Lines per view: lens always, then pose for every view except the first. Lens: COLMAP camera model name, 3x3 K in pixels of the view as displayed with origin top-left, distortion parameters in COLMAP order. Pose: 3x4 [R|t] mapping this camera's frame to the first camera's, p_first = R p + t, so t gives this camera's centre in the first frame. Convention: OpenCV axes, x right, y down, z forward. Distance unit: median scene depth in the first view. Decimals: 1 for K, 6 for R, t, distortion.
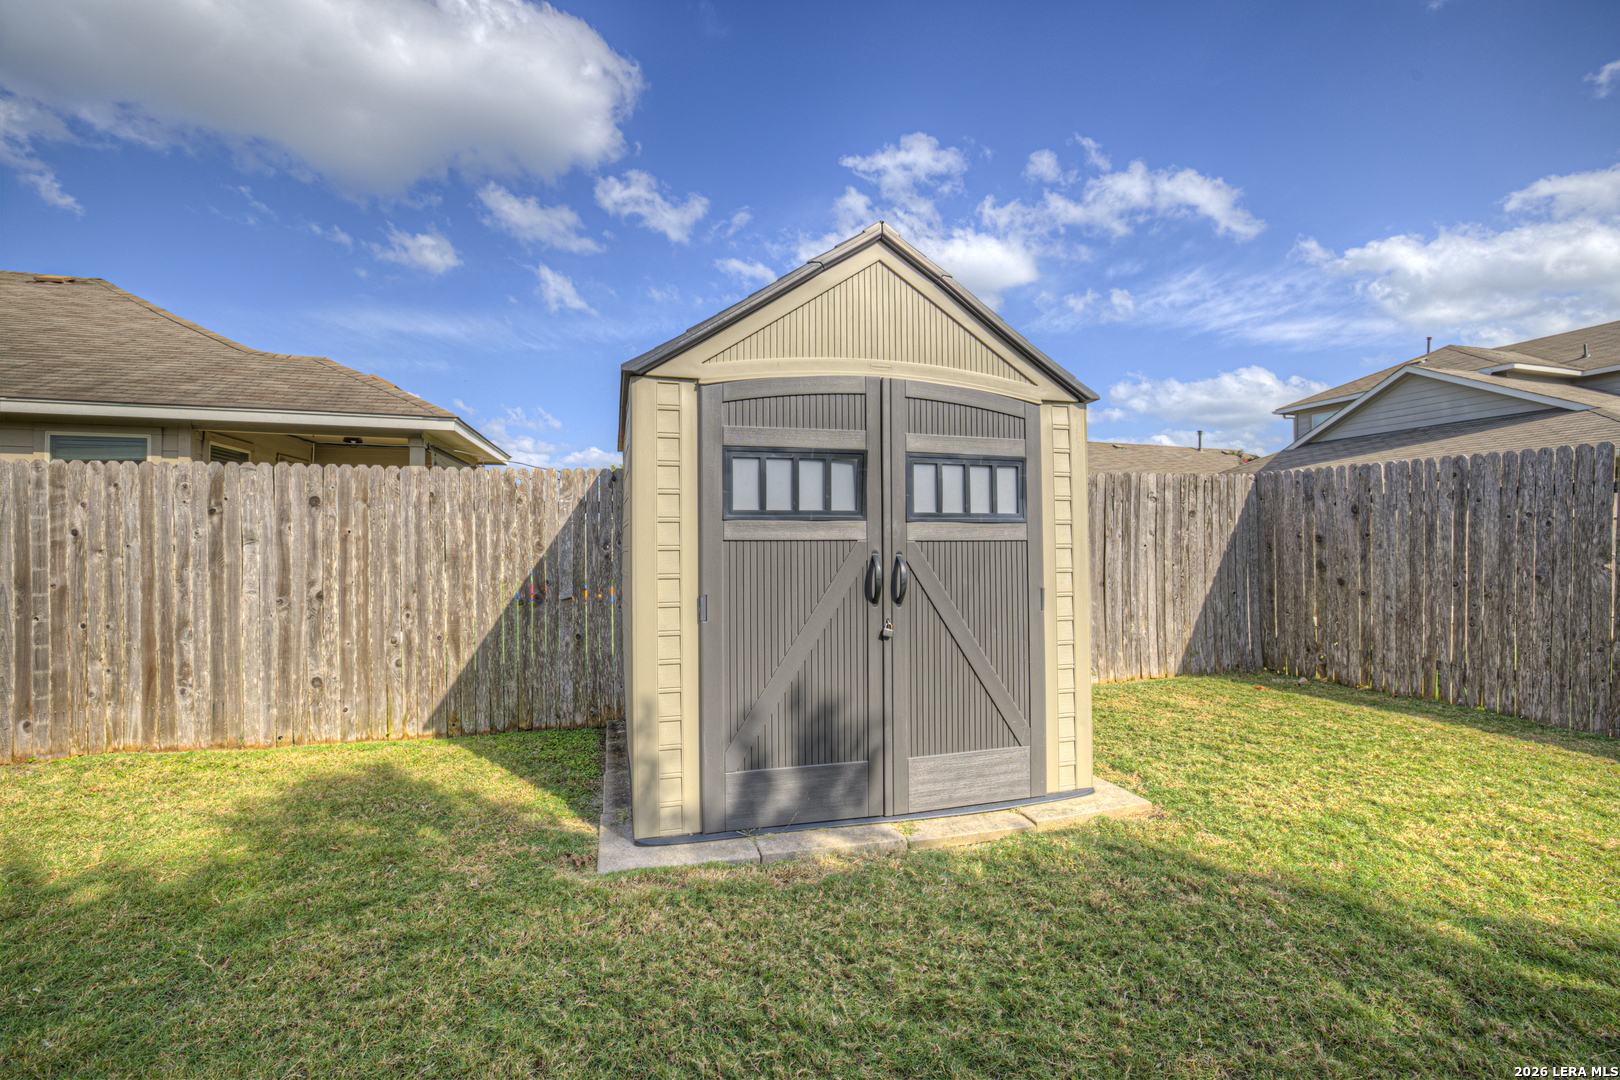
lens RADIAL K [[682.1, 0, 807.5], [0, 682.1, 534.2], [0, 0, 1]] dist [-0.022125, 0.004875]
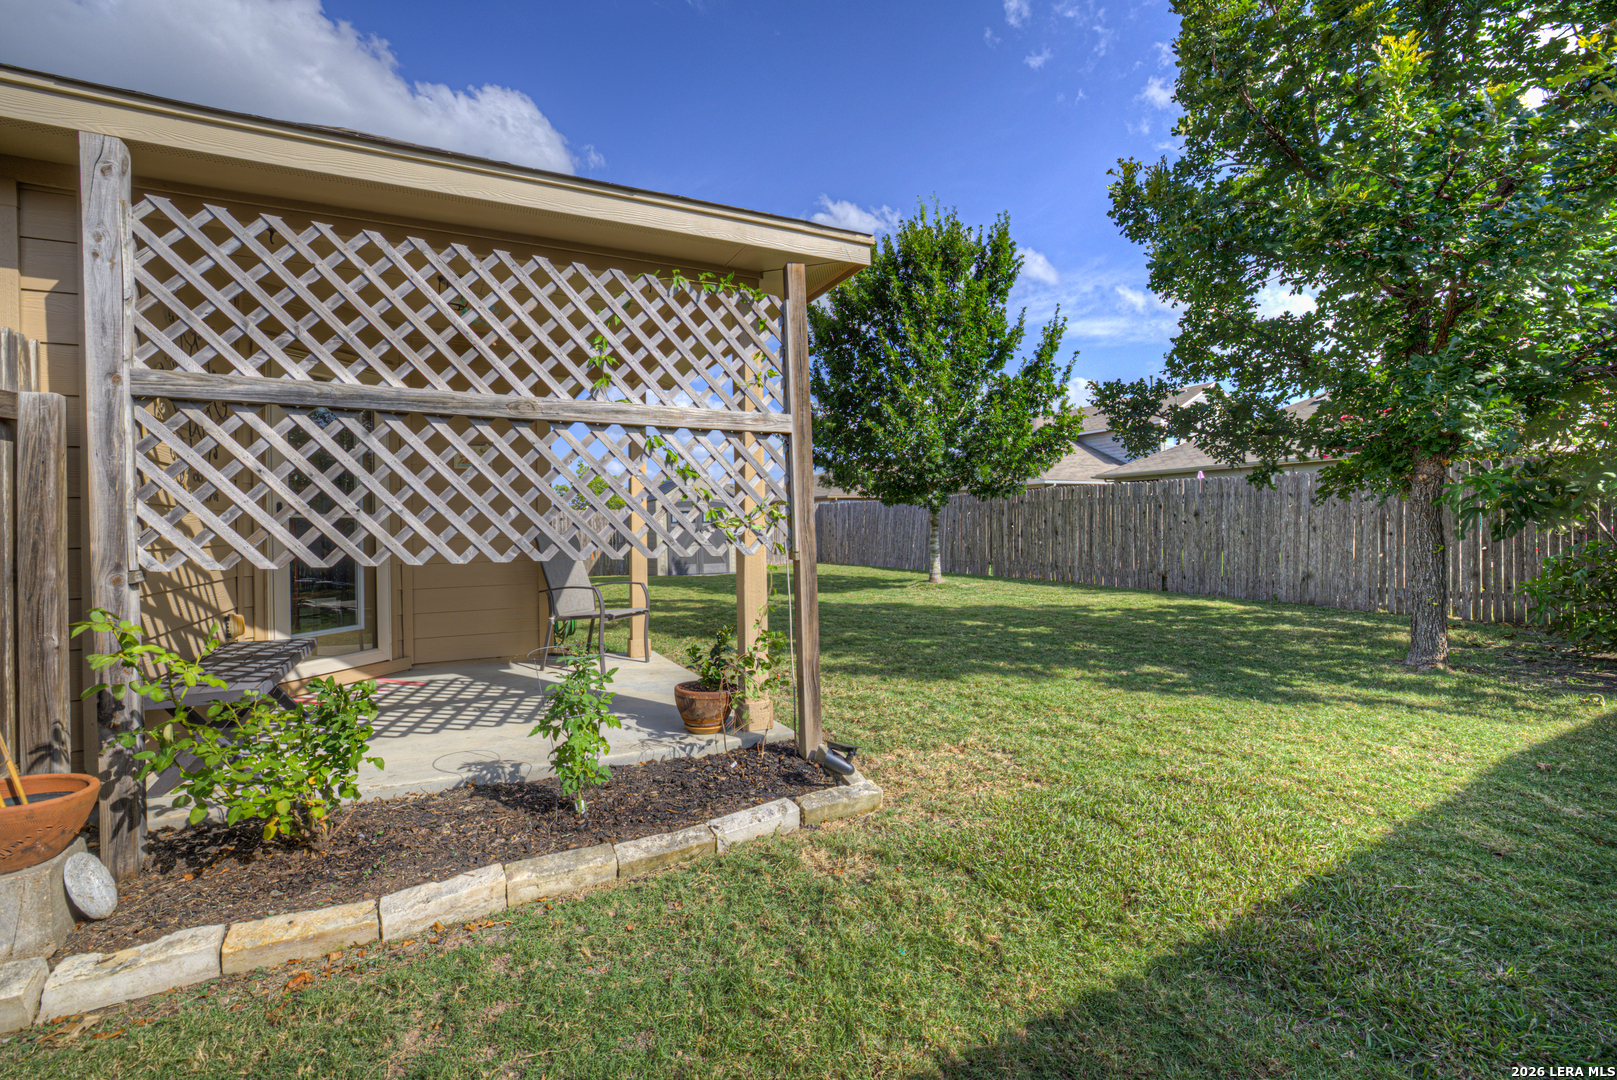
lens RADIAL K [[680.9, 0, 801.9], [0, 680.9, 533.3], [0, 0, 1]] dist [-0.022125, 0.004875]
pose [[0.982800, -0.020616, 0.183519, -0.068224], [0.016808, 0.999610, 0.022283, -0.032187], [-0.183907, -0.018815, 0.982764, -3.427232]]
